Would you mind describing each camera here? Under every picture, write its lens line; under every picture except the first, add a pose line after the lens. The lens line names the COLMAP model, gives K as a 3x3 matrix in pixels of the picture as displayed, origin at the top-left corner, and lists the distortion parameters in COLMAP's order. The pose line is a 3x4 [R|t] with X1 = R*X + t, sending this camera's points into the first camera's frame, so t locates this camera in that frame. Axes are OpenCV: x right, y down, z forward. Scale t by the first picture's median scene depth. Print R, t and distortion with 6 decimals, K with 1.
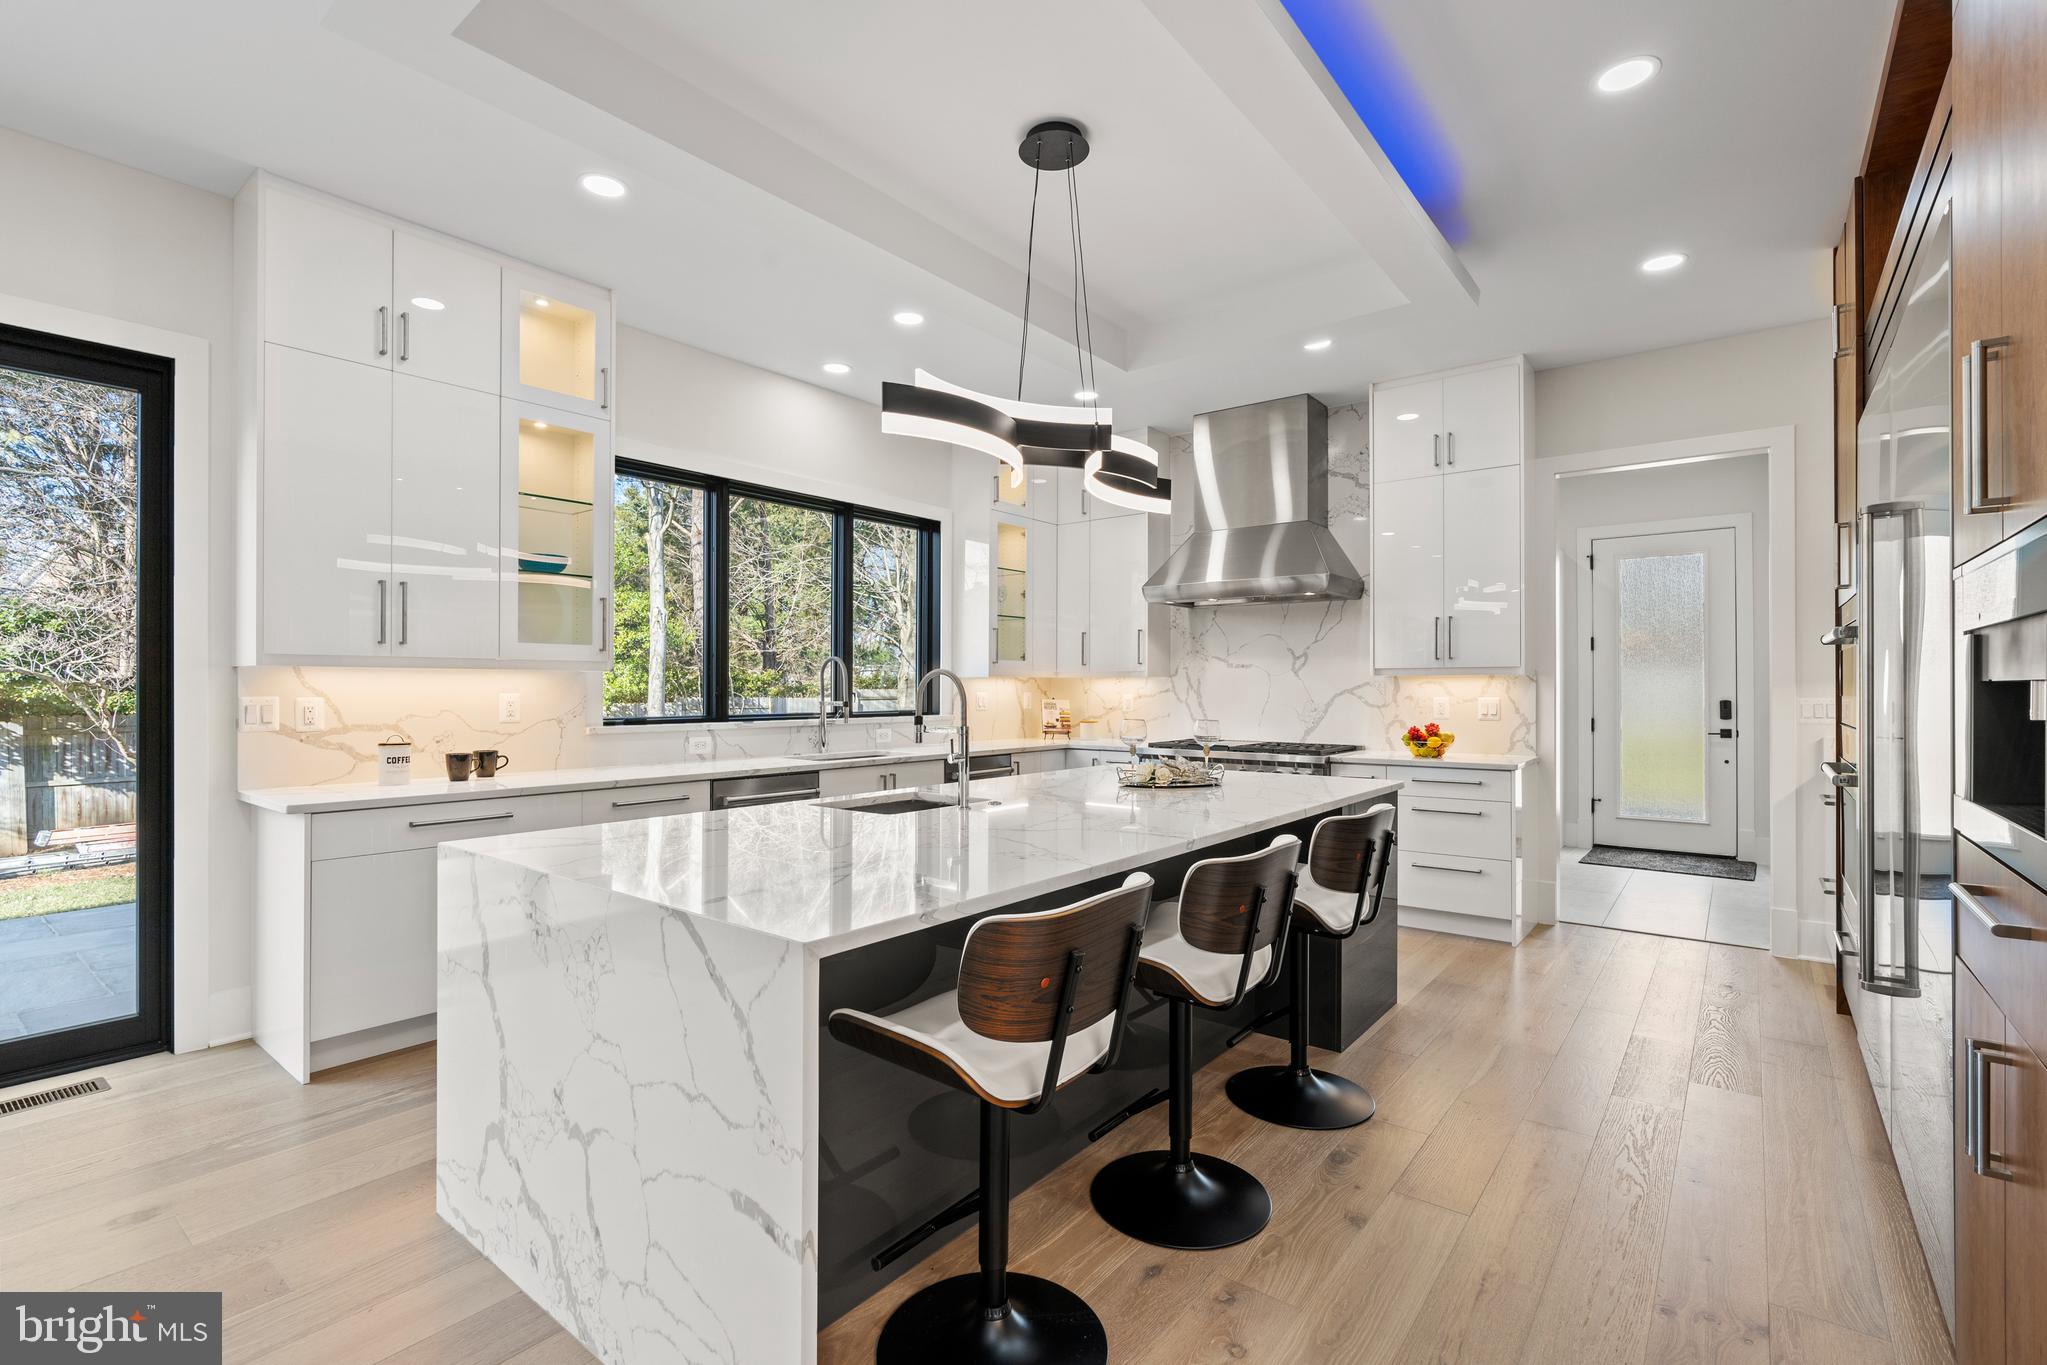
lens RADIAL K [[933.1, 0, 1017.5], [0, 933.1, 670.4], [0, 0, 1]] dist [-0.010918, 0.003928]
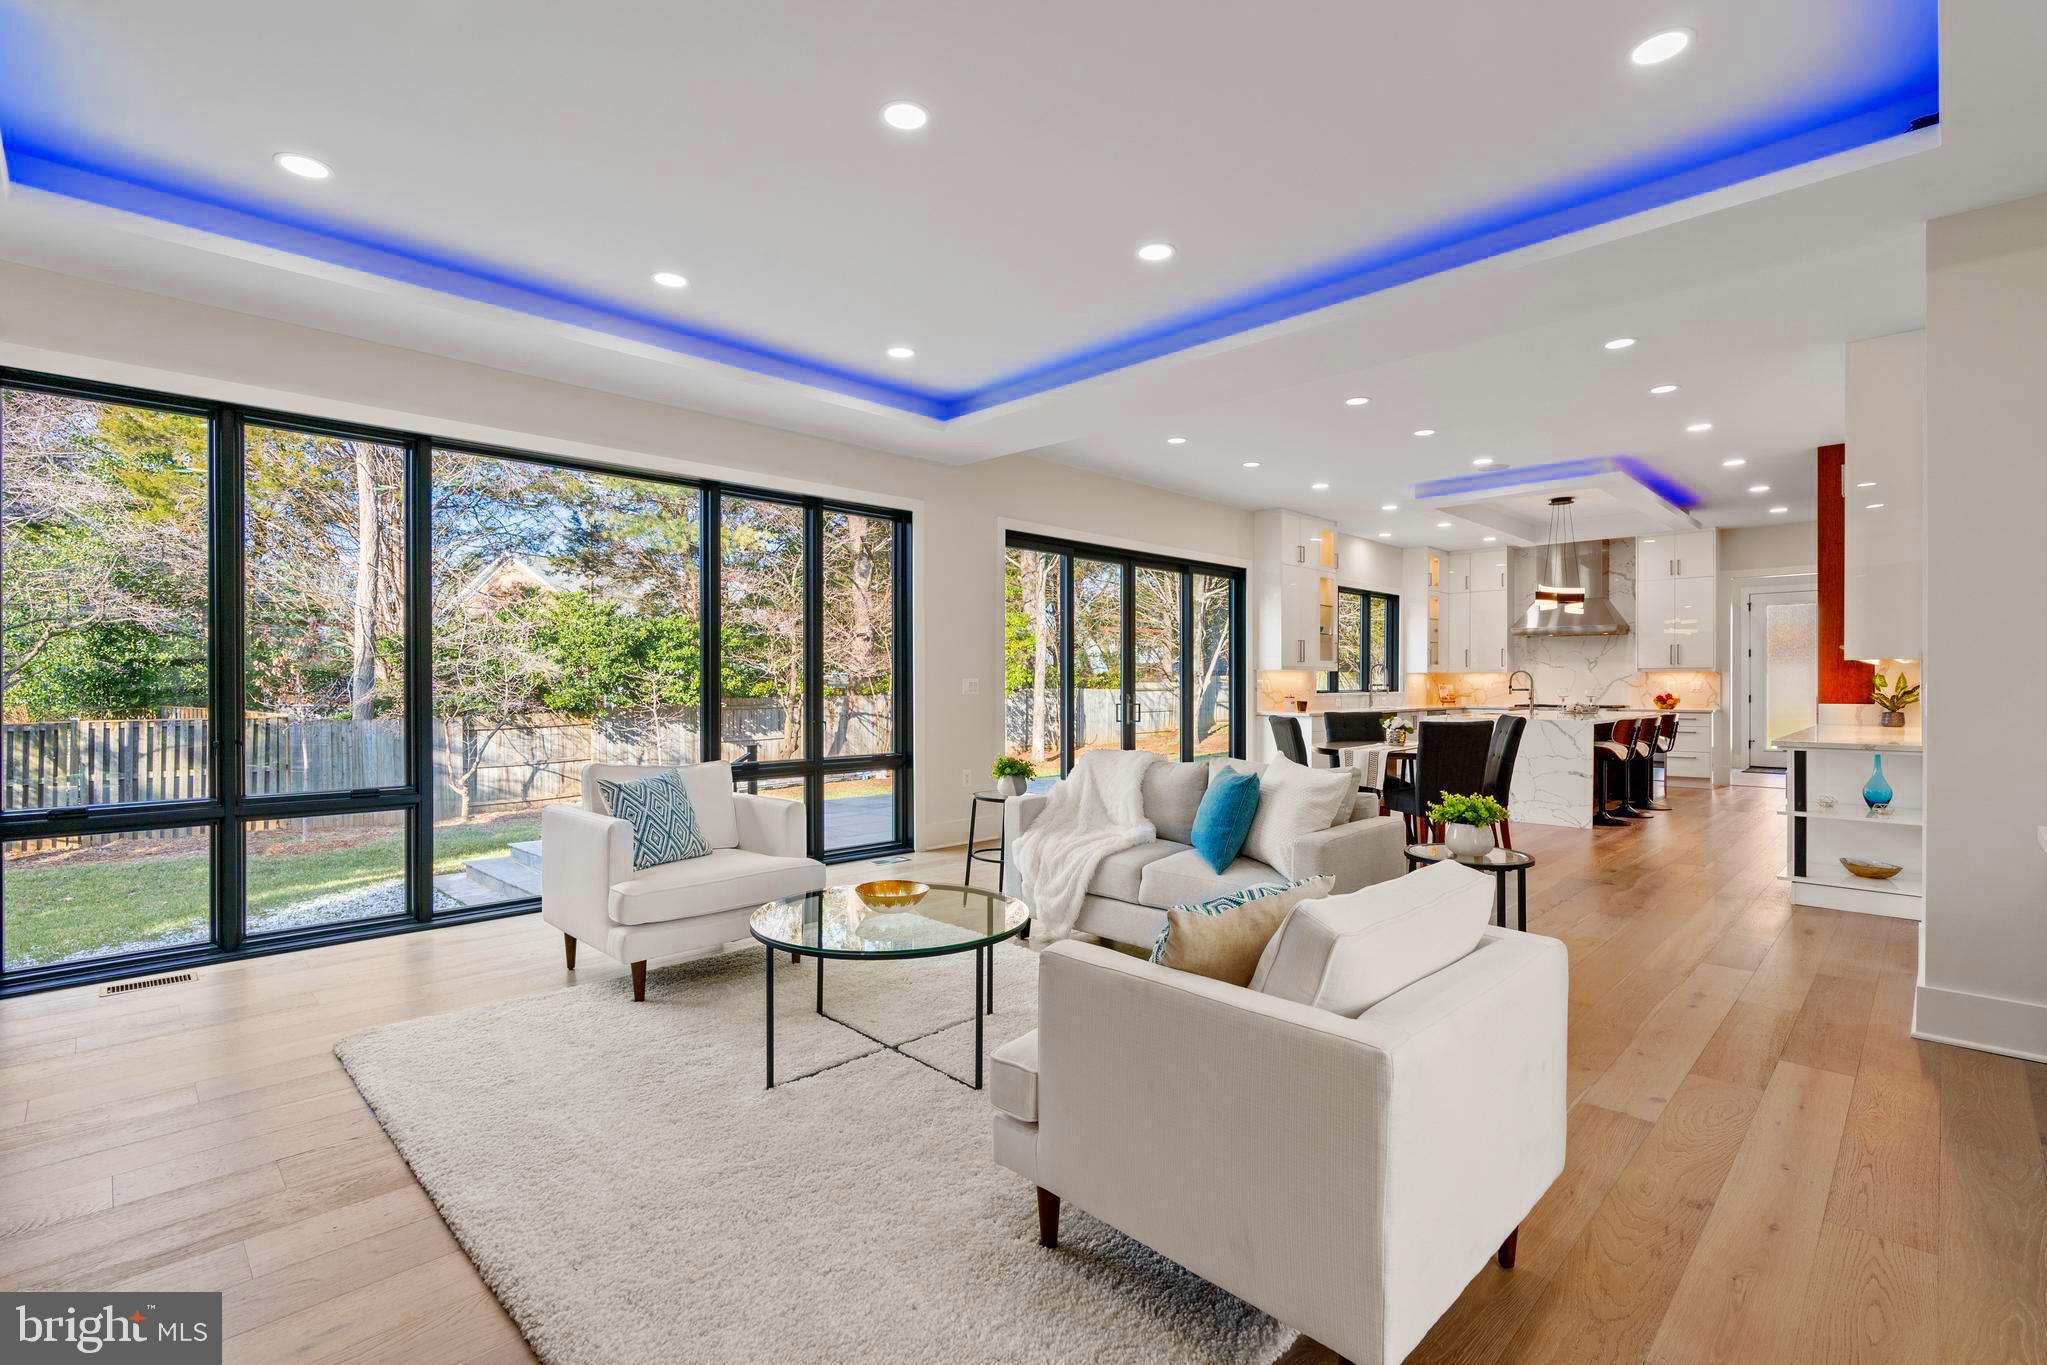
lens RADIAL K [[933.1, 0, 1016.1], [0, 933.1, 676.1], [0, 0, 1]] dist [-0.010918, 0.003928]
pose [[0.993220, -0.002333, -0.116230, -0.818655], [0.003553, 0.999941, 0.010287, -0.012220], [0.116199, -0.010631, 0.993169, -1.334979]]
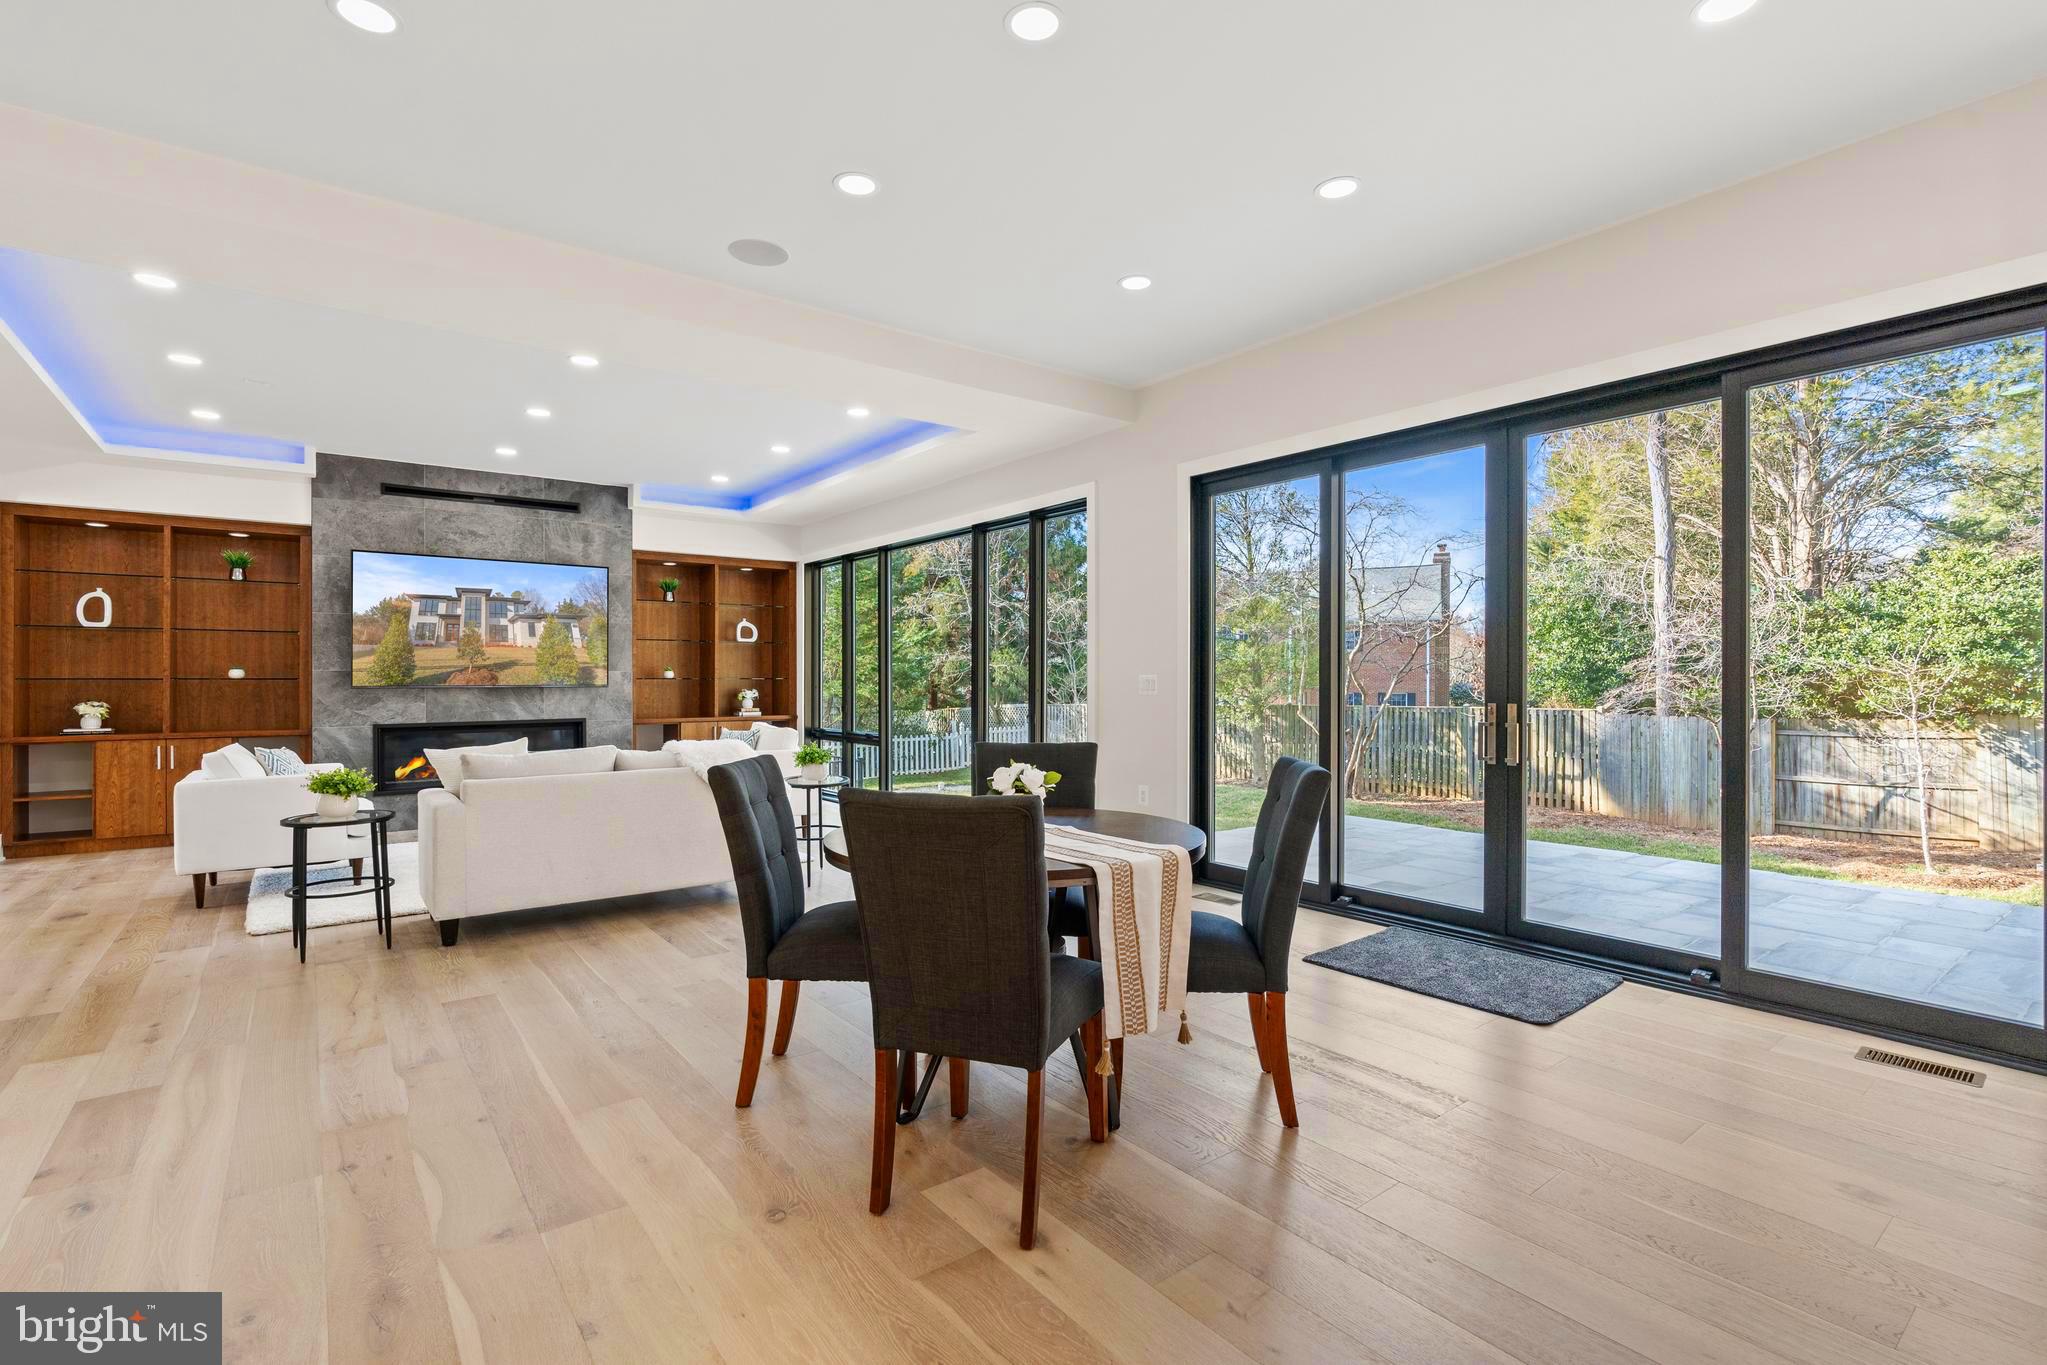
lens RADIAL K [[933.1, 0, 1033.5], [0, 933.1, 682.8], [0, 0, 1]] dist [-0.010918, 0.003928]
pose [[-0.230934, 0.004540, -0.972959, 0.089114], [0.017564, 0.999846, 0.000496, 0.012153], [0.972811, -0.016974, -0.230978, 0.157079]]
